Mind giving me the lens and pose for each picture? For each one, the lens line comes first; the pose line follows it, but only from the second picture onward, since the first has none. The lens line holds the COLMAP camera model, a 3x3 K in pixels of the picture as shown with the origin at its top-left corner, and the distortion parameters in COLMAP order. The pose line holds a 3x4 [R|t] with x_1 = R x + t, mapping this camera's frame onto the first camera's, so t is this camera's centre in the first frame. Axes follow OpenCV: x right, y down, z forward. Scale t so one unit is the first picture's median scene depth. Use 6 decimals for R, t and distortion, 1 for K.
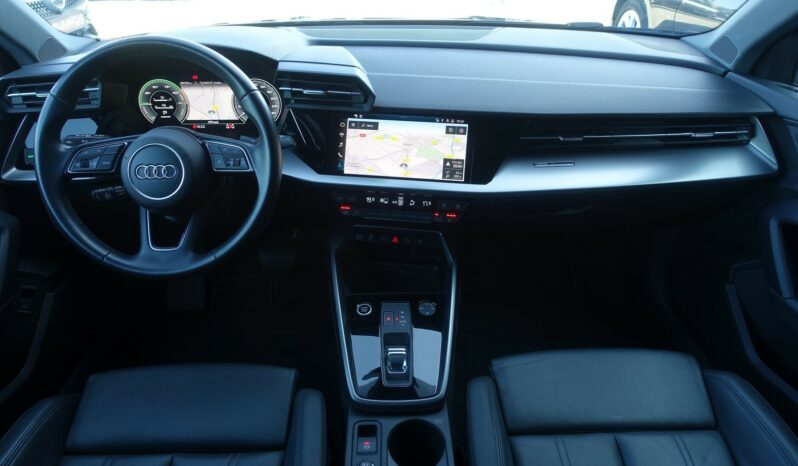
lens RADIAL K [[546.6, 0, 399.0], [0, 546.6, 233.0], [0, 0, 1]] dist [-0.004211, -0.001479]
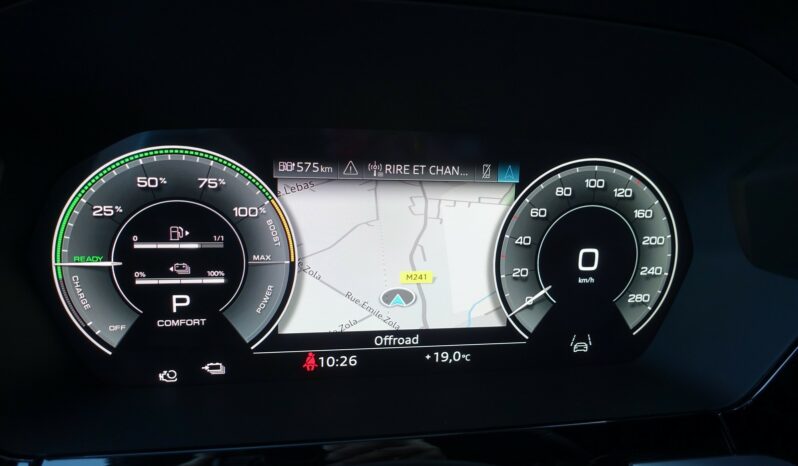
lens RADIAL K [[546.6, 0, 399.0], [0, 546.6, 233.0], [0, 0, 1]] dist [-0.004211, -0.001479]
pose [[0.985772, 0.005958, 0.167983, -0.411052], [0.041753, 0.959370, -0.279045, -0.198429], [-0.162820, 0.282089, 0.945471, 0.841174]]
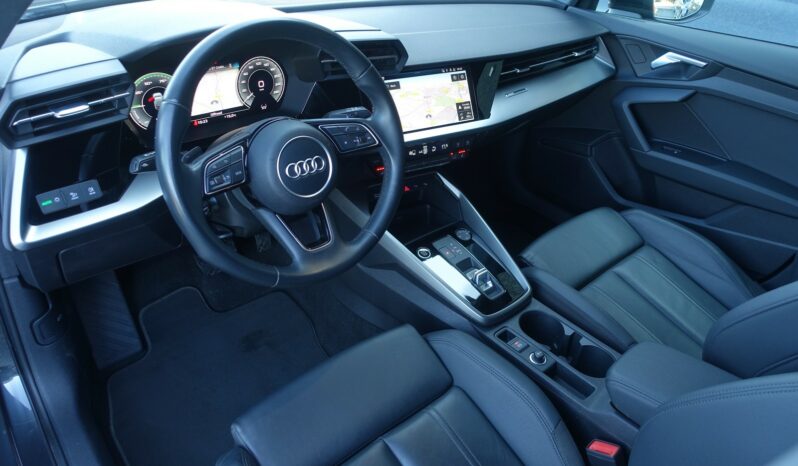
lens RADIAL K [[546.6, 0, 399.0], [0, 546.6, 233.0], [0, 0, 1]] dist [-0.004211, -0.001479]
pose [[0.773164, -0.310691, 0.552891, -0.714824], [0.265627, 0.950275, 0.162543, -0.093730], [-0.575899, 0.021191, 0.817246, 0.132736]]
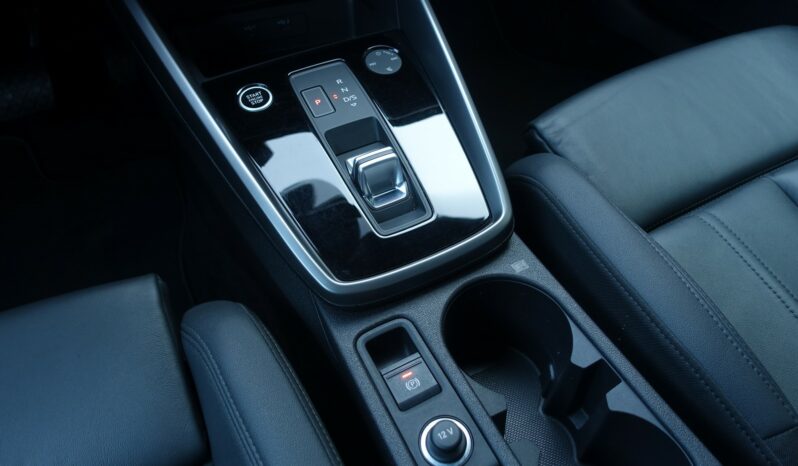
lens RADIAL K [[546.6, 0, 399.0], [0, 546.6, 233.0], [0, 0, 1]] dist [-0.004211, -0.001479]
pose [[0.901152, -0.337718, 0.271792, -0.118576], [0.241285, 0.911626, 0.332746, 0.122924], [-0.360147, -0.234276, 0.903000, 0.547496]]
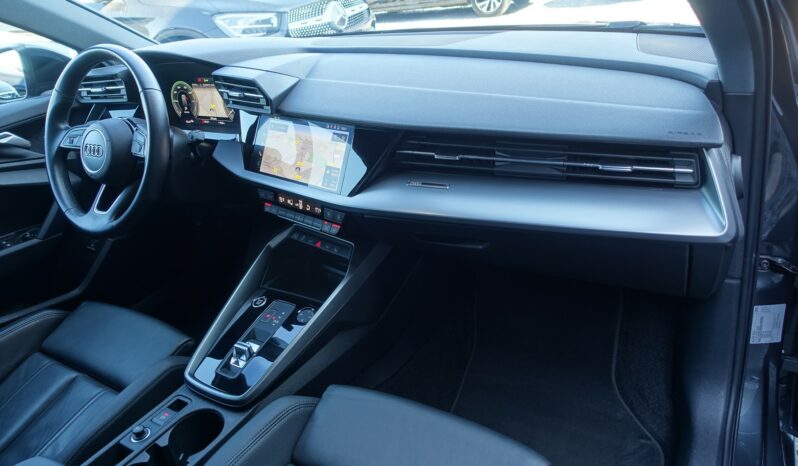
lens RADIAL K [[546.6, 0, 399.0], [0, 546.6, 233.0], [0, 0, 1]] dist [-0.004211, -0.001479]
pose [[0.839518, 0.160016, -0.519234, 0.698648], [-0.174738, 0.984394, 0.020846, -0.060259], [0.514467, 0.073229, 0.854378, 0.241330]]
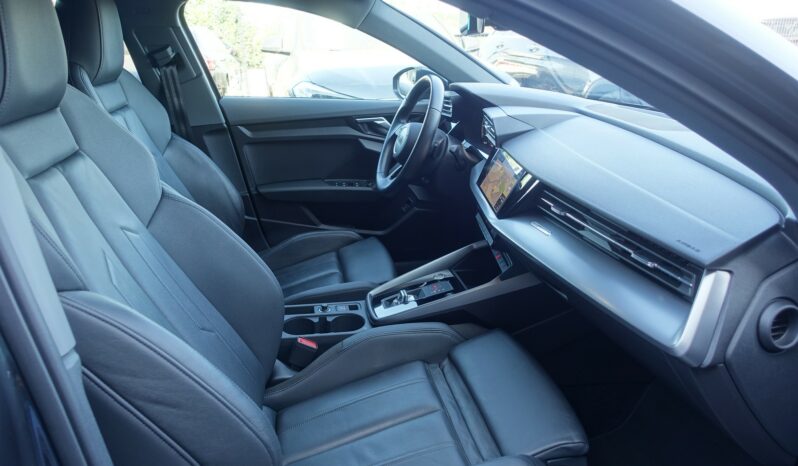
lens RADIAL K [[546.6, 0, 399.0], [0, 546.6, 233.0], [0, 0, 1]] dist [-0.004211, -0.001479]
pose [[0.170873, 0.337981, -0.925511, 1.188823], [-0.507778, 0.835186, 0.211247, -0.197316], [0.844372, 0.433858, 0.314331, 0.440493]]
